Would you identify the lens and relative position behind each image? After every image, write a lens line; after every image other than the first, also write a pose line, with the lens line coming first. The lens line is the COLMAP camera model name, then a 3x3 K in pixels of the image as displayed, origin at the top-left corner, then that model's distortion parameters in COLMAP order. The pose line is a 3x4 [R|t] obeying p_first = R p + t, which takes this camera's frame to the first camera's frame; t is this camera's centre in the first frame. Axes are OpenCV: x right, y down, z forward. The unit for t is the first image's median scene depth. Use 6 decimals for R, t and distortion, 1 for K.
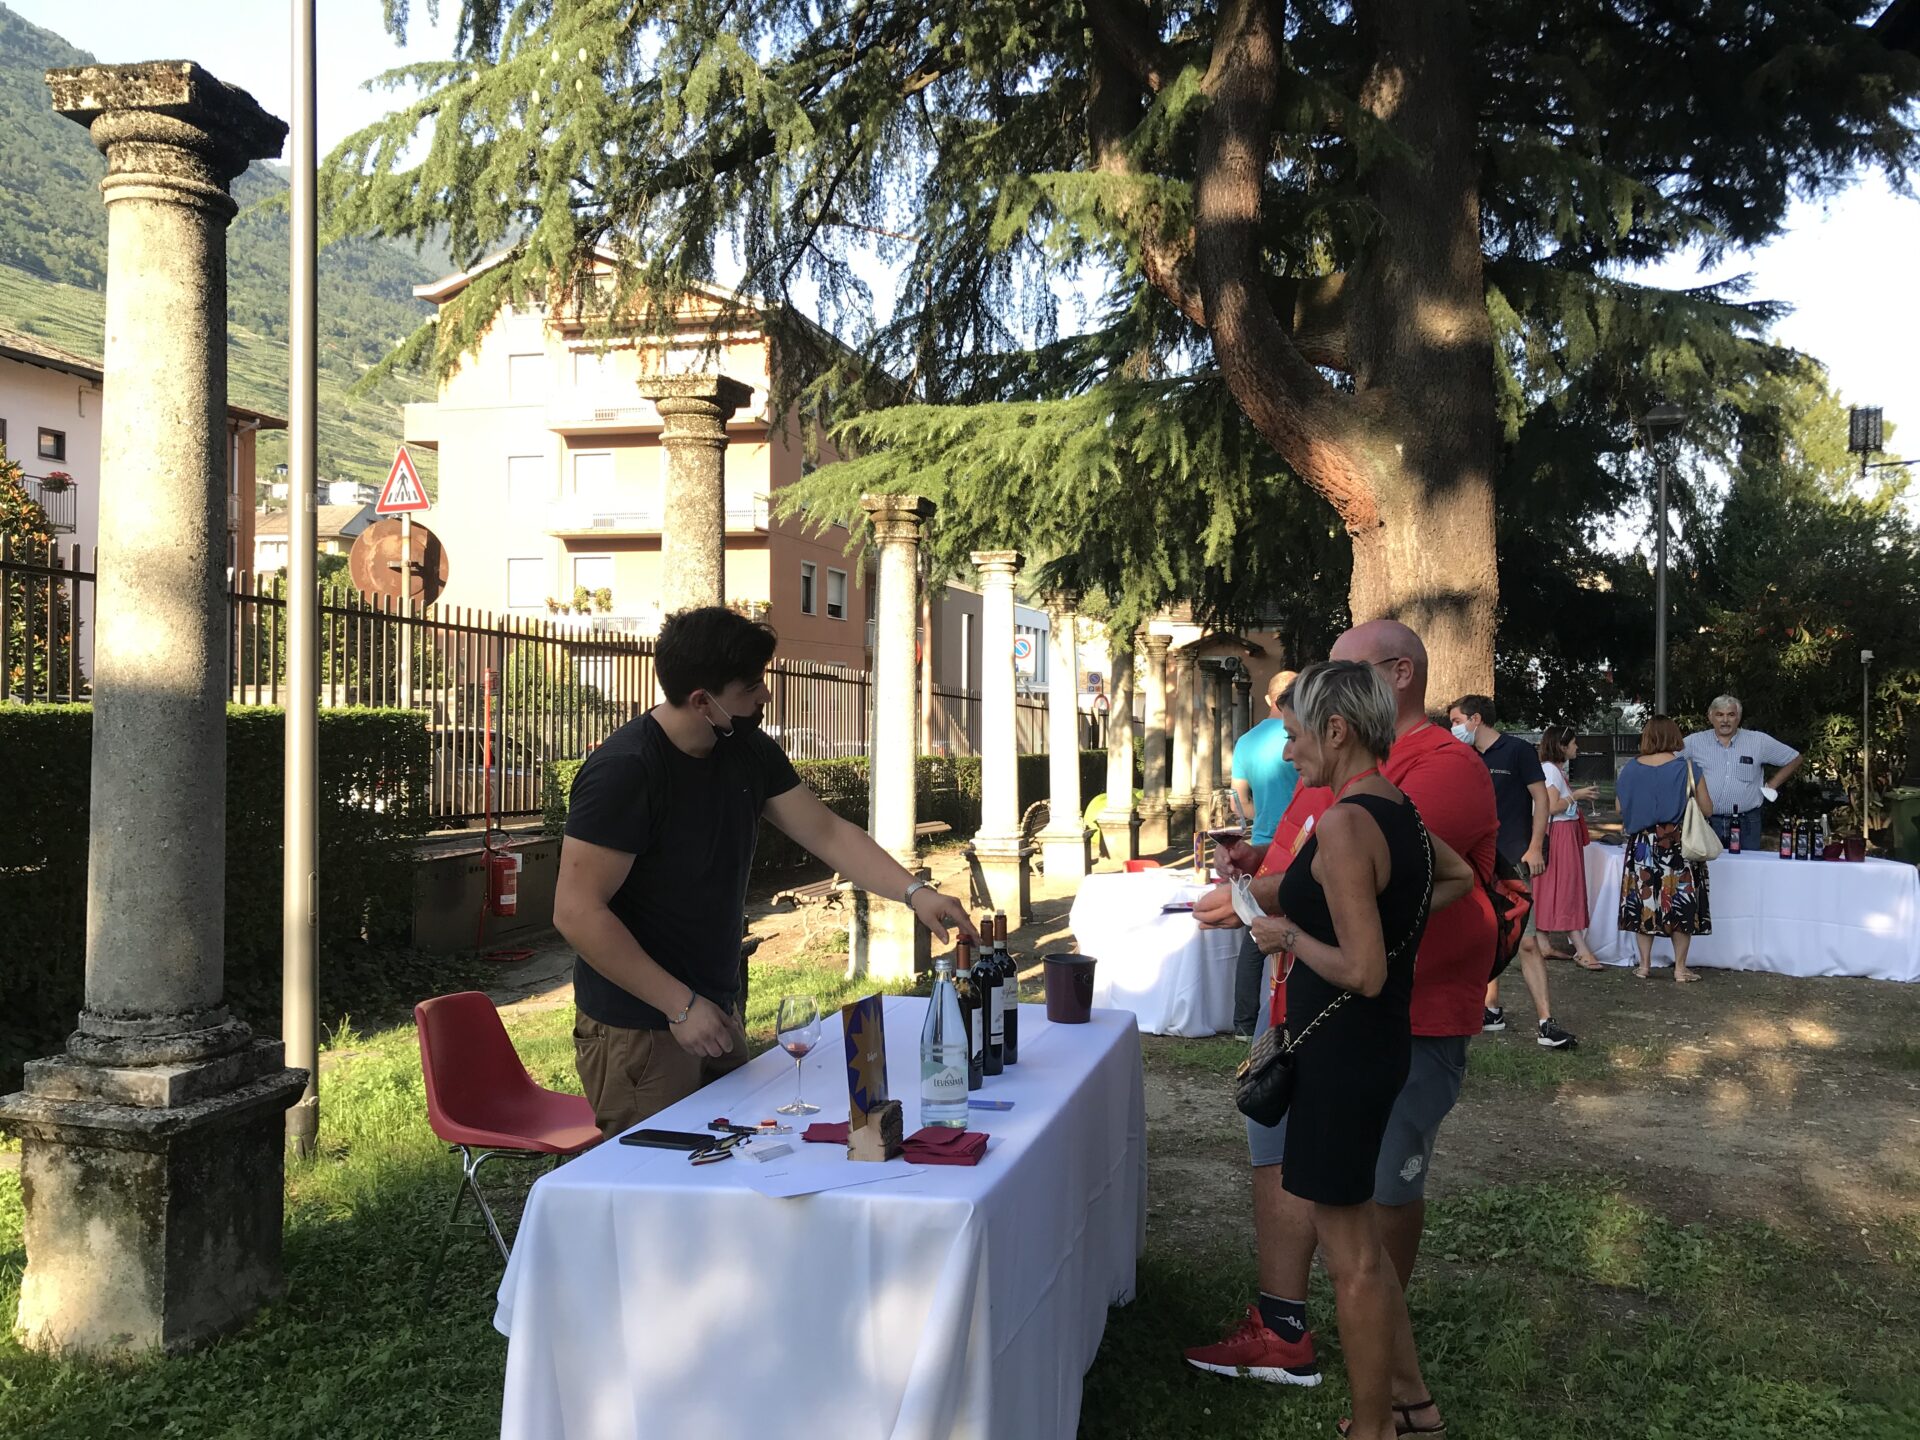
lens RADIAL K [[1581.0, 0, 956.4], [0, 1581.0, 723.8], [0, 0, 1]] dist [0.036008, -0.002664]
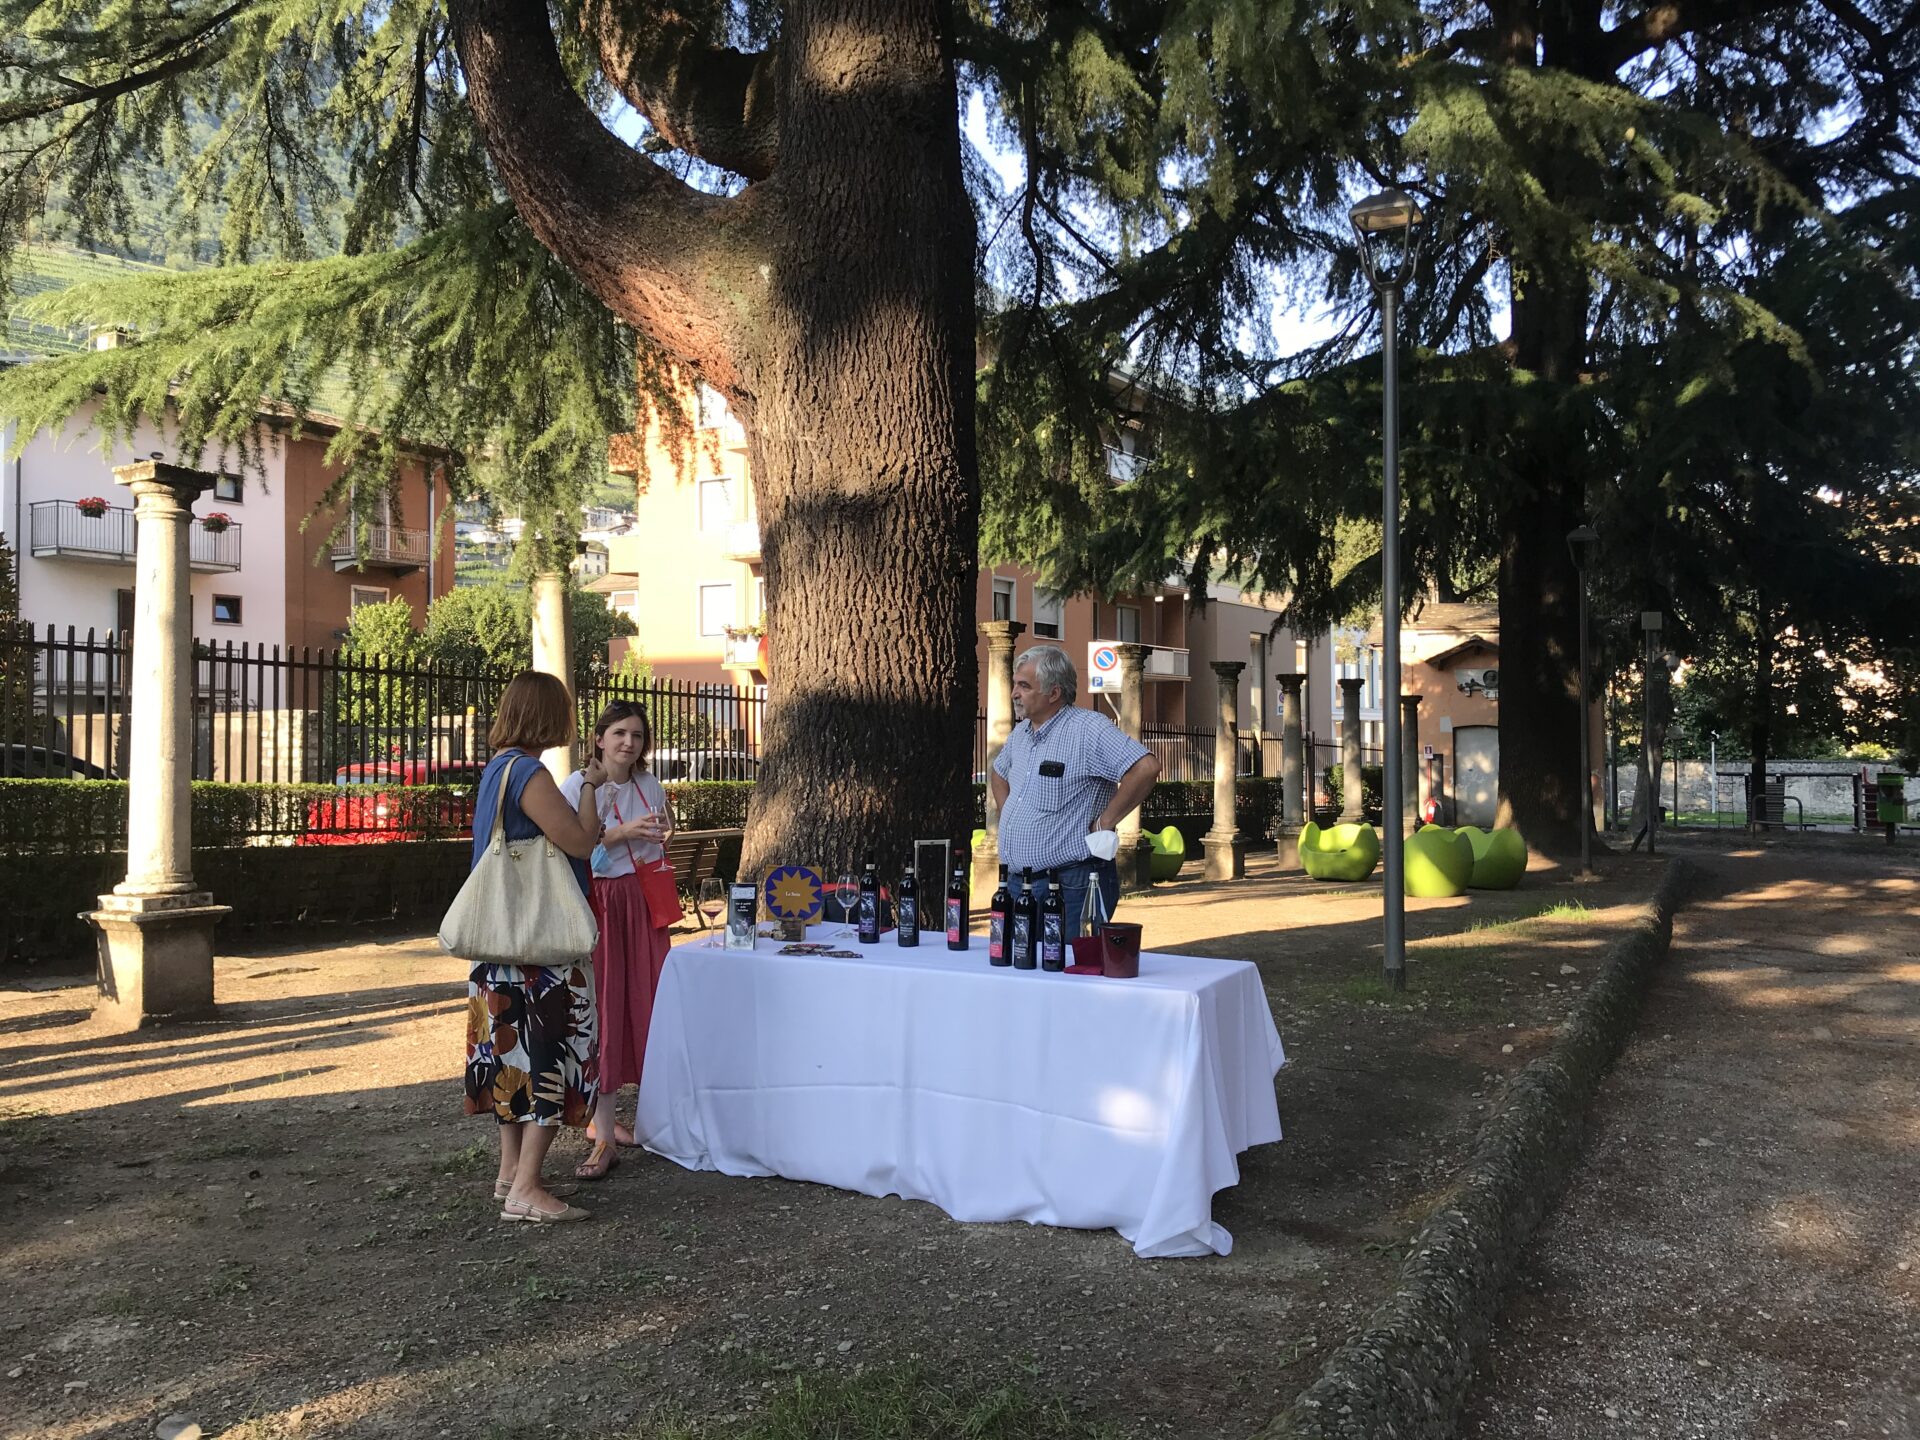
lens RADIAL K [[1581.0, 0, 962.6], [0, 1581.0, 718.2], [0, 0, 1]] dist [0.036008, -0.002664]
pose [[0.964287, -0.014600, -0.264458, 0.513071], [0.007768, 0.999609, -0.026861, 0.018213], [0.264747, 0.023848, 0.964023, 0.426527]]
